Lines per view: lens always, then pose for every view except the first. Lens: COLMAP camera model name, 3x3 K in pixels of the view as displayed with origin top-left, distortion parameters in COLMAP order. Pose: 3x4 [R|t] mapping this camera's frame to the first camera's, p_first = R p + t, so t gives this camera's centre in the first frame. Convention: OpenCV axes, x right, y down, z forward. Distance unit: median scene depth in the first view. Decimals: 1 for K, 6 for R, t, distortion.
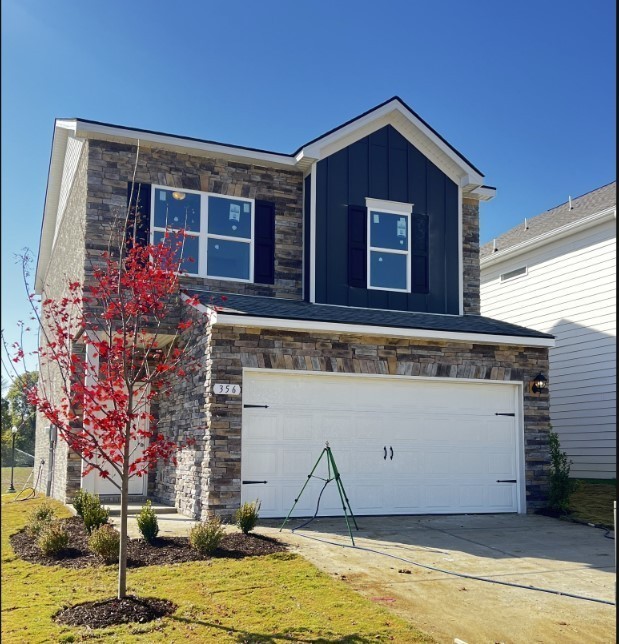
lens RADIAL K [[777.6, 0, 310.4], [0, 777.6, 366.2], [0, 0, 1]] dist [0.111698, -0.033423]
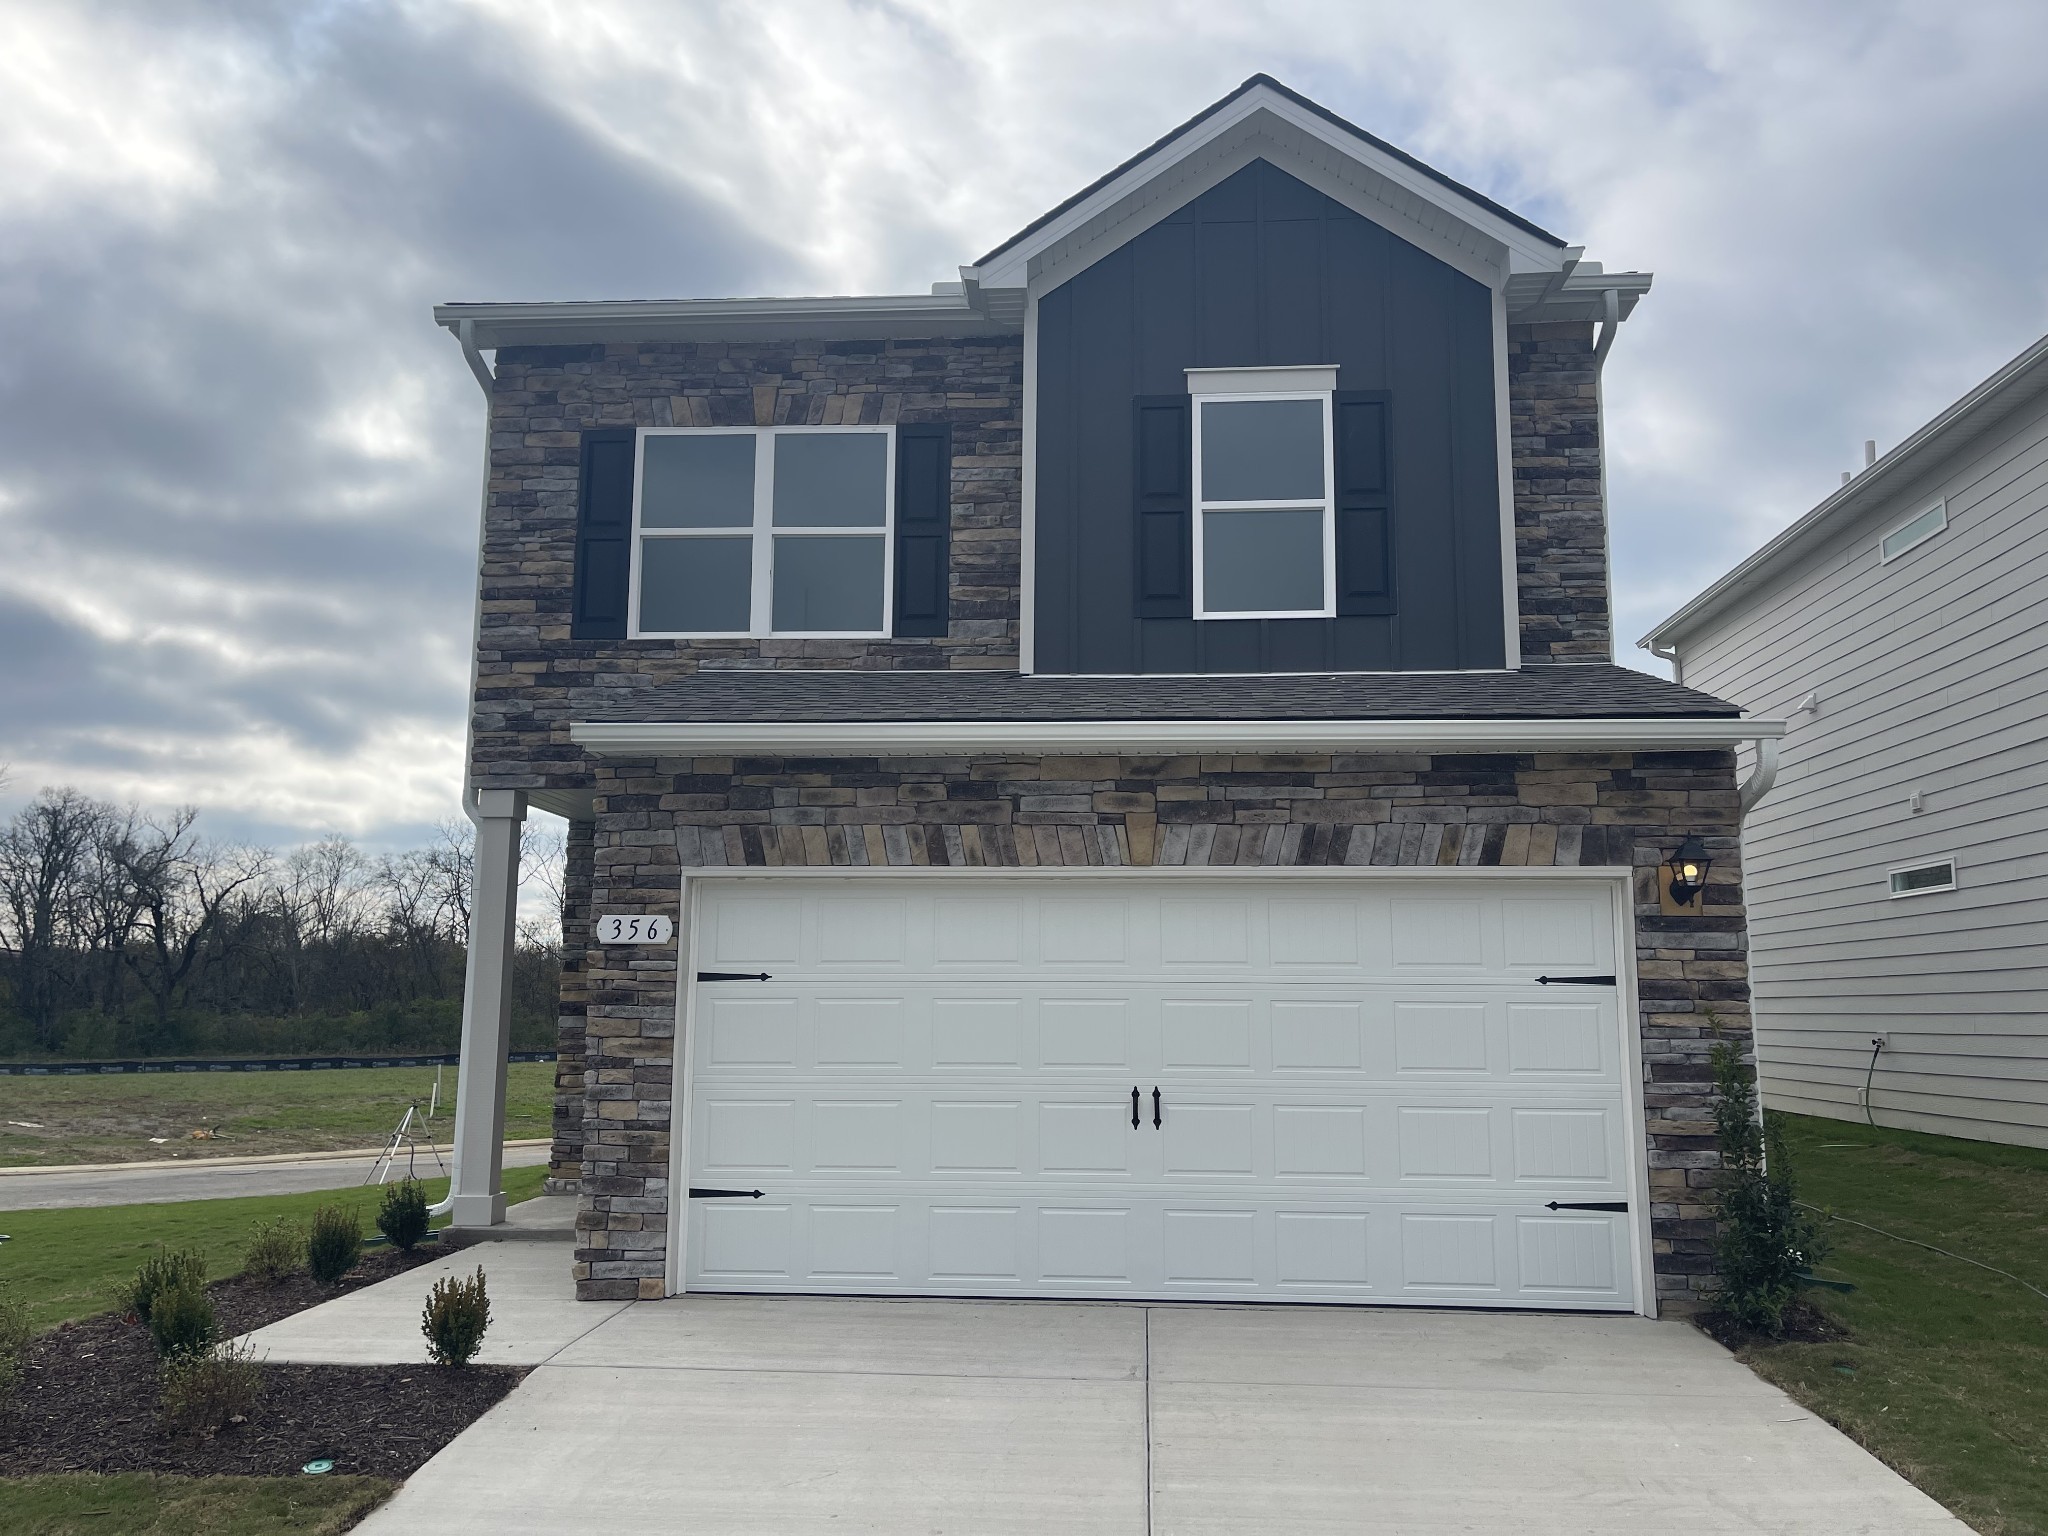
lens RADIAL K [[1541.9, 0, 1024.0], [0, 1541.9, 768.0], [0, 0, 1]] dist [0.068126, -0.086915]
pose [[0.895676, -0.069790, -0.439197, 0.330710], [0.050070, 0.997155, -0.056341, 0.003612], [0.441880, 0.028472, 0.896622, 0.364102]]
